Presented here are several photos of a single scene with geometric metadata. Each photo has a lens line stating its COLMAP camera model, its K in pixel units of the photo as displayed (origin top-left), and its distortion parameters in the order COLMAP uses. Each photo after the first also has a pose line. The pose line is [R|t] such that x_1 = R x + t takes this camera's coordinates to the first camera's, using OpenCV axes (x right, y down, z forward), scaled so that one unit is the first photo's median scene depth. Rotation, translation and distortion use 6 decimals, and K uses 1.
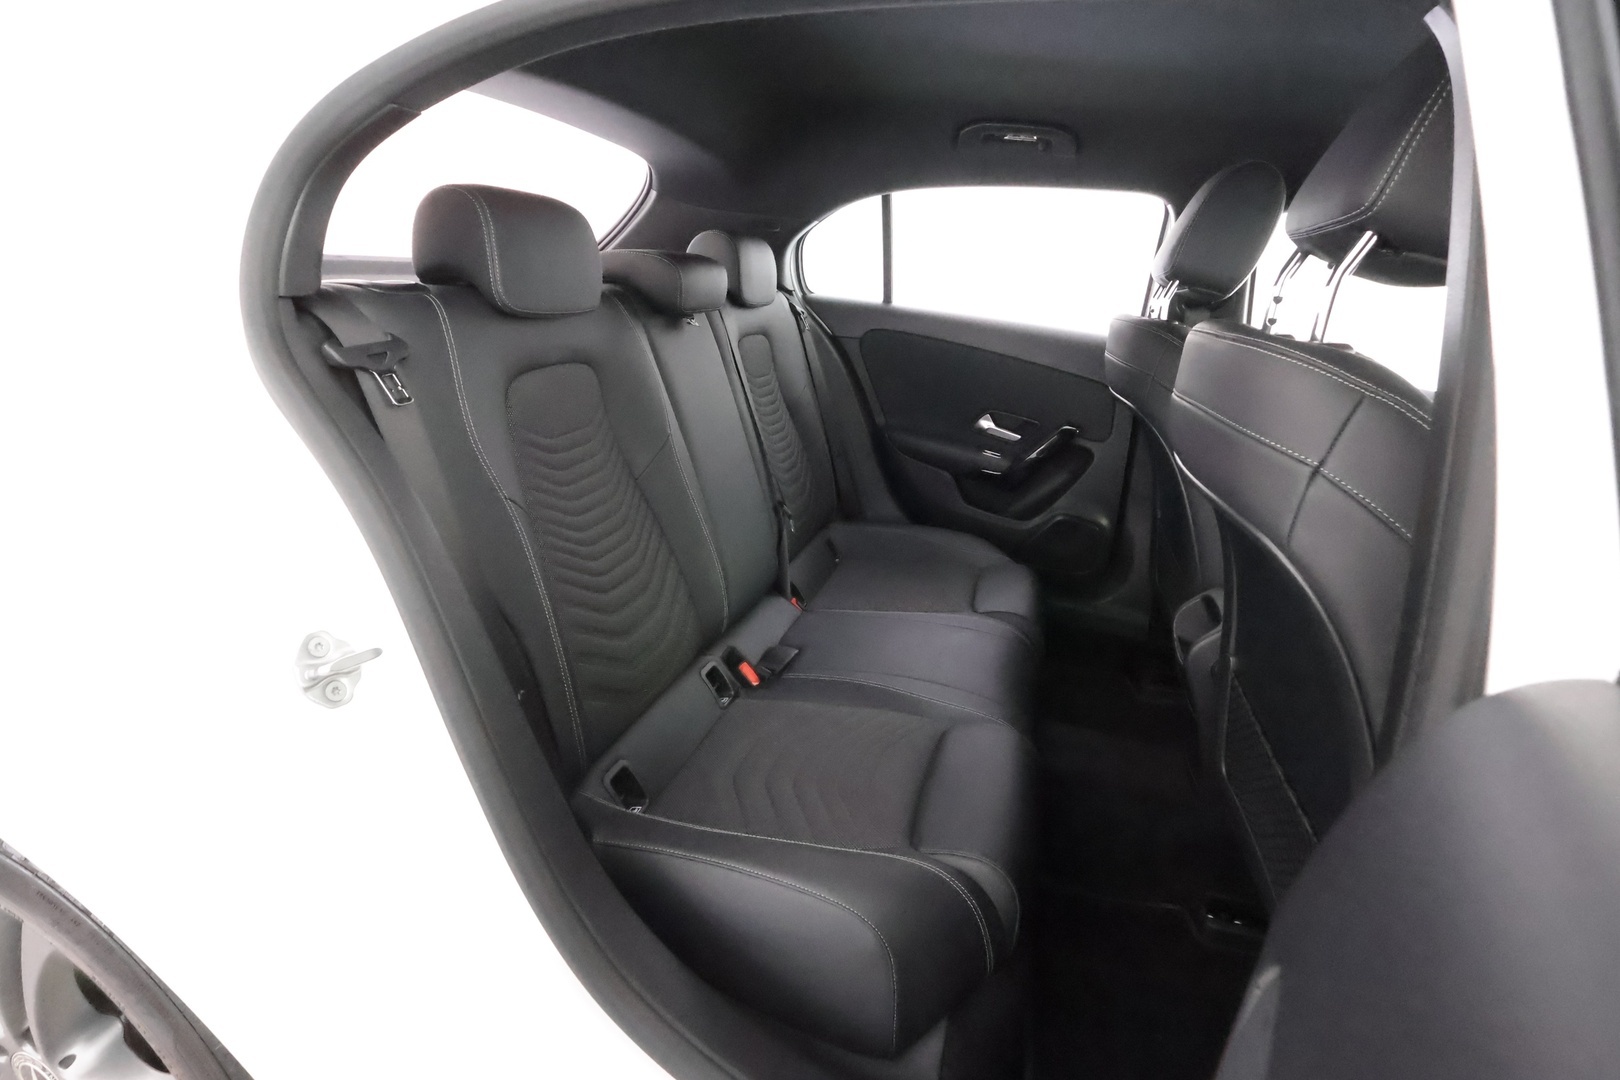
lens RADIAL K [[746.0, 0, 812.3], [0, 746.0, 542.4], [0, 0, 1]] dist [-0.012068, 0.005684]
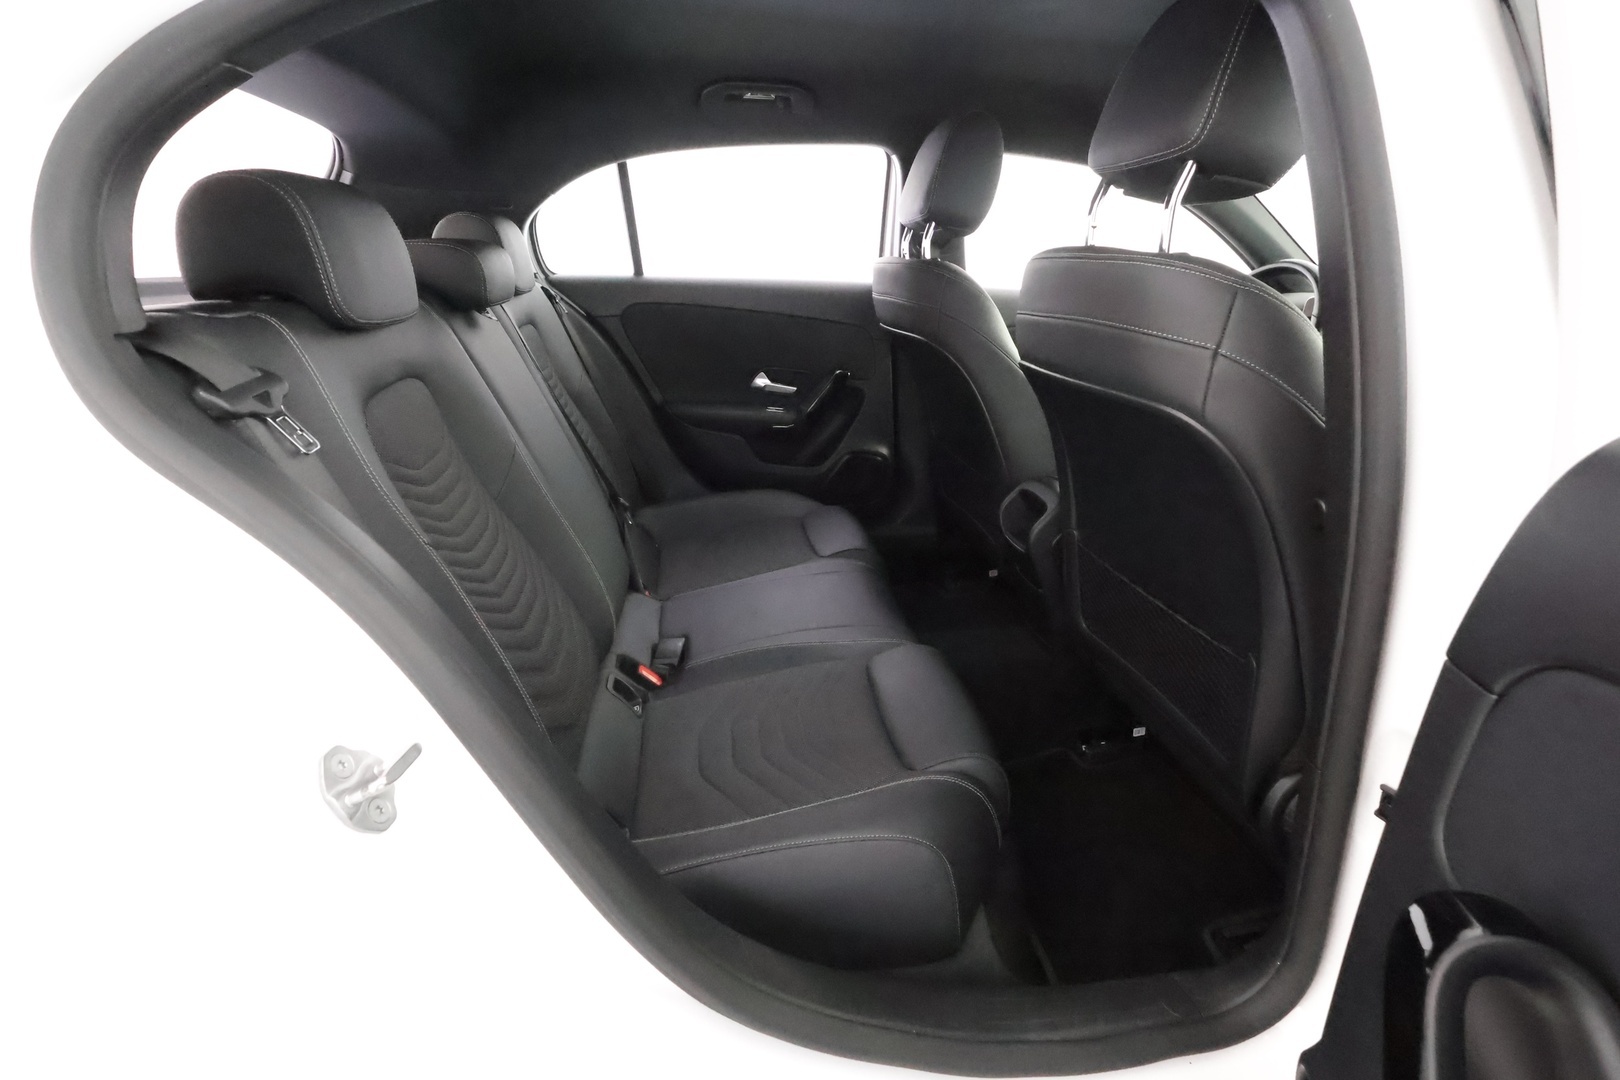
lens RADIAL K [[746.0, 0, 816.3], [0, 746.0, 542.2], [0, 0, 1]] dist [-0.012068, 0.005684]
pose [[0.897014, -0.243857, 0.368645, -0.175044], [0.229904, 0.969747, 0.082064, -0.015260], [-0.377504, 0.011140, 0.925941, 0.029241]]
